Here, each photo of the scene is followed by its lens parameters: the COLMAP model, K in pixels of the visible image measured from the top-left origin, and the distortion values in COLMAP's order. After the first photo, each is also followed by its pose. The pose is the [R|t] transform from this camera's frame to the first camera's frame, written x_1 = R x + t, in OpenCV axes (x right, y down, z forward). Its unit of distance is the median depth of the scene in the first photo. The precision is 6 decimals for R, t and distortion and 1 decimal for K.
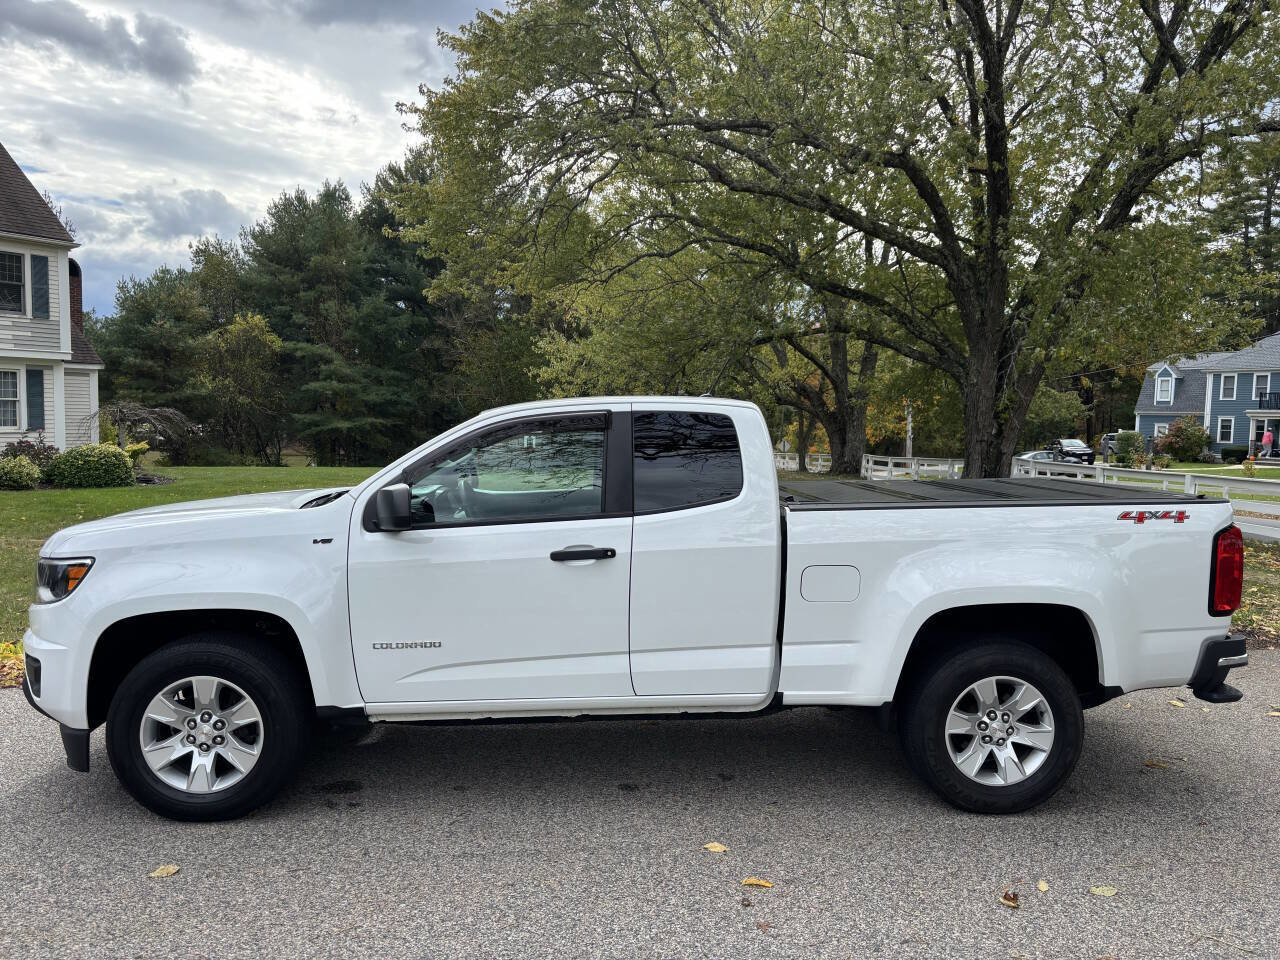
lens RADIAL K [[966.4, 0, 646.7], [0, 966.4, 482.5], [0, 0, 1]] dist [0.042460, -0.040324]
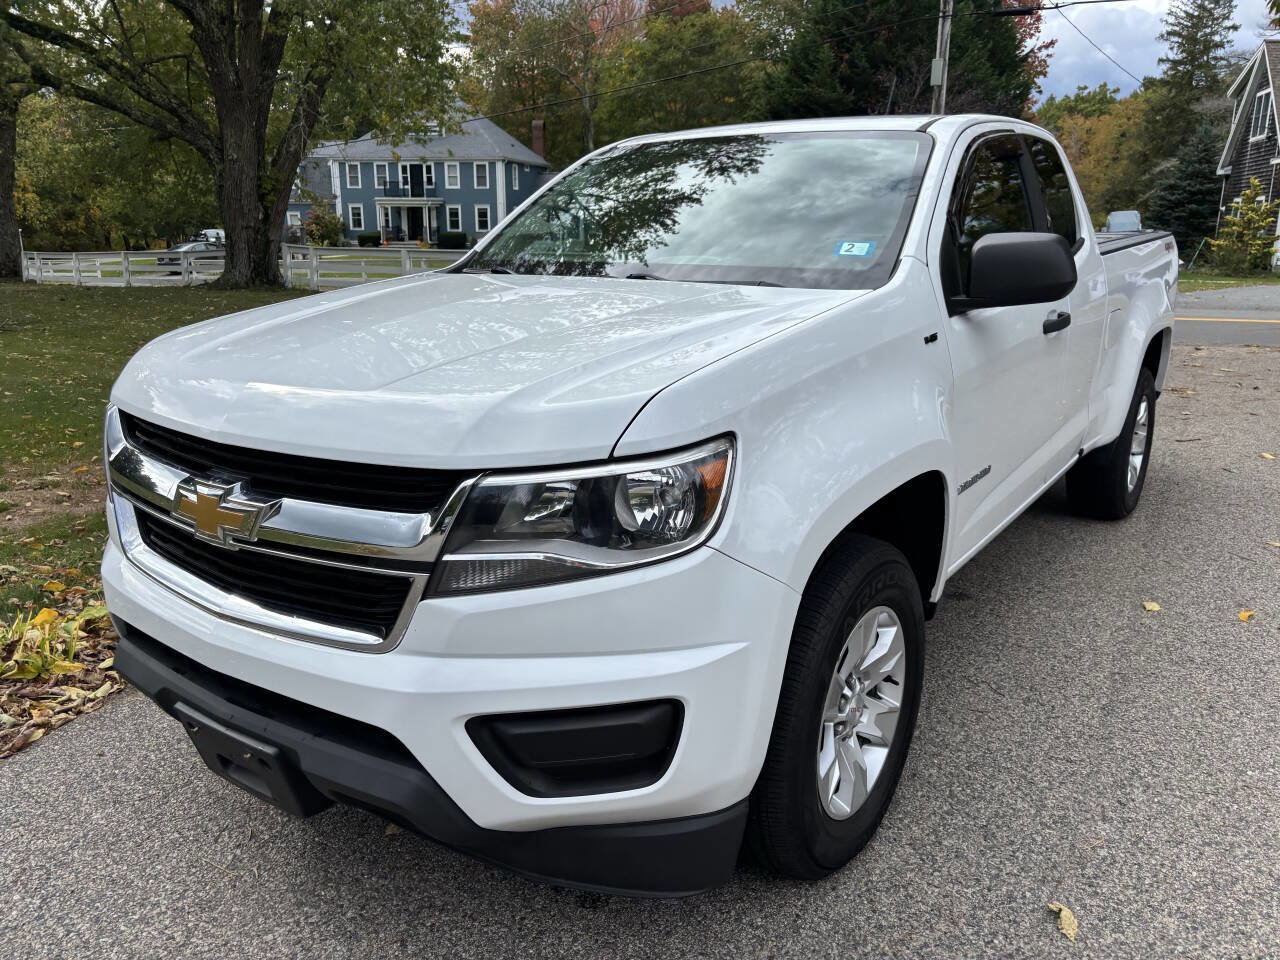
lens RADIAL K [[966.4, 0, 655.9], [0, 966.4, 483.5], [0, 0, 1]] dist [0.042460, -0.040324]
pose [[0.631007, -0.219156, 0.744178, -0.157847], [0.060812, 0.970289, 0.234181, -0.000564], [-0.773390, -0.102515, 0.625587, 0.131478]]
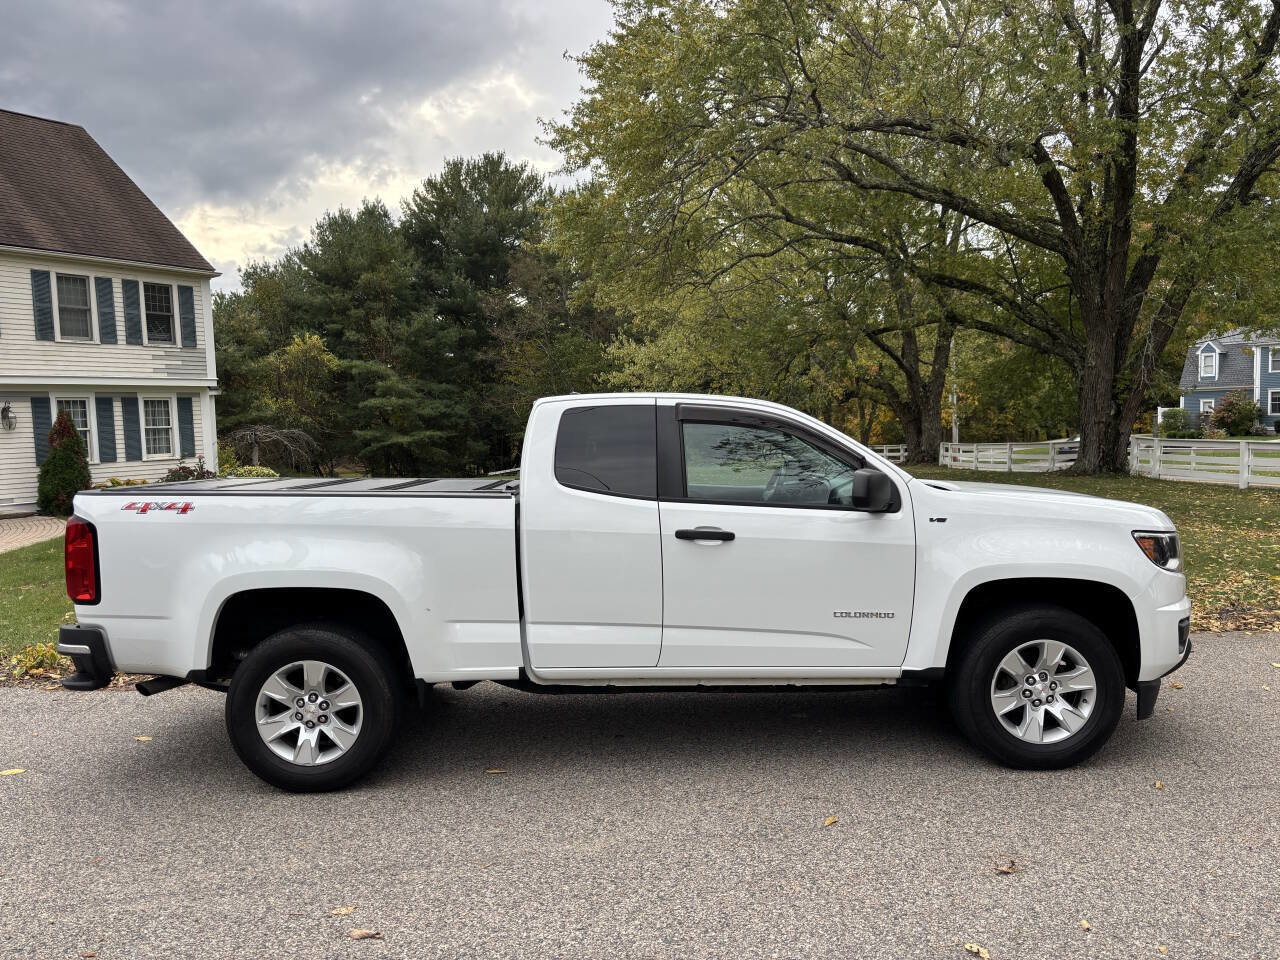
lens RADIAL K [[966.4, 0, 649.9], [0, 966.4, 490.3], [0, 0, 1]] dist [0.042460, -0.040324]
pose [[0.998837, -0.048071, -0.003794, -0.140062], [0.048092, 0.998826, 0.005741, -0.000497], [0.003513, -0.005917, 0.999976, -0.022902]]
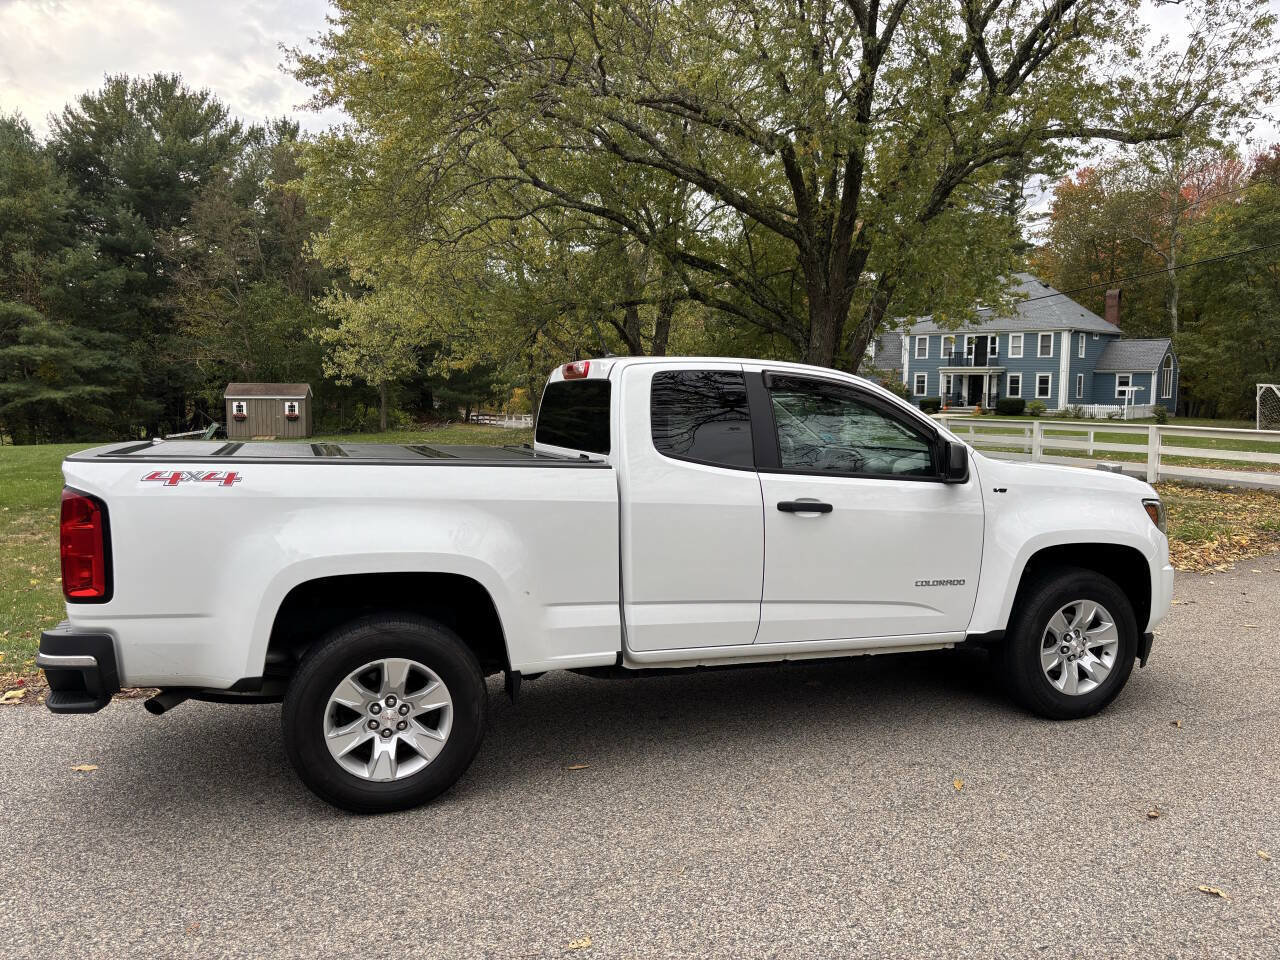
lens RADIAL K [[966.4, 0, 650.3], [0, 966.4, 474.6], [0, 0, 1]] dist [0.042460, -0.040324]
pose [[0.948603, -0.046458, 0.313040, -0.218460], [0.036545, 0.998629, 0.037465, -0.004380], [-0.314352, -0.024099, 0.949001, 0.000991]]
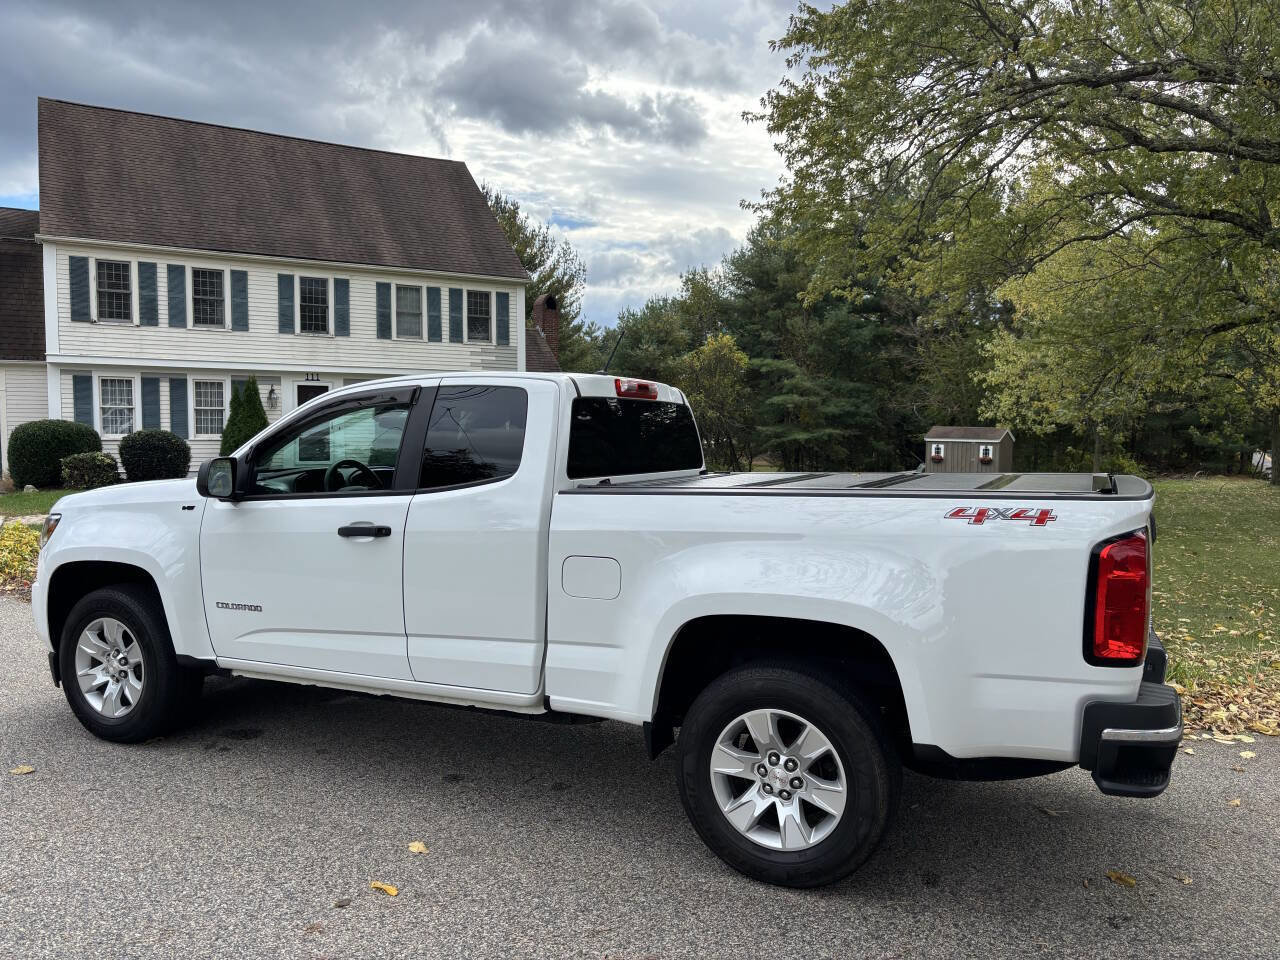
lens RADIAL K [[966.4, 0, 652.0], [0, 966.4, 487.5], [0, 0, 1]] dist [0.042460, -0.040324]
pose [[0.876014, 0.023245, -0.481725, 0.118971], [-0.027516, 0.999620, -0.001802, 0.004217], [0.481499, 0.014834, 0.876321, 0.047637]]
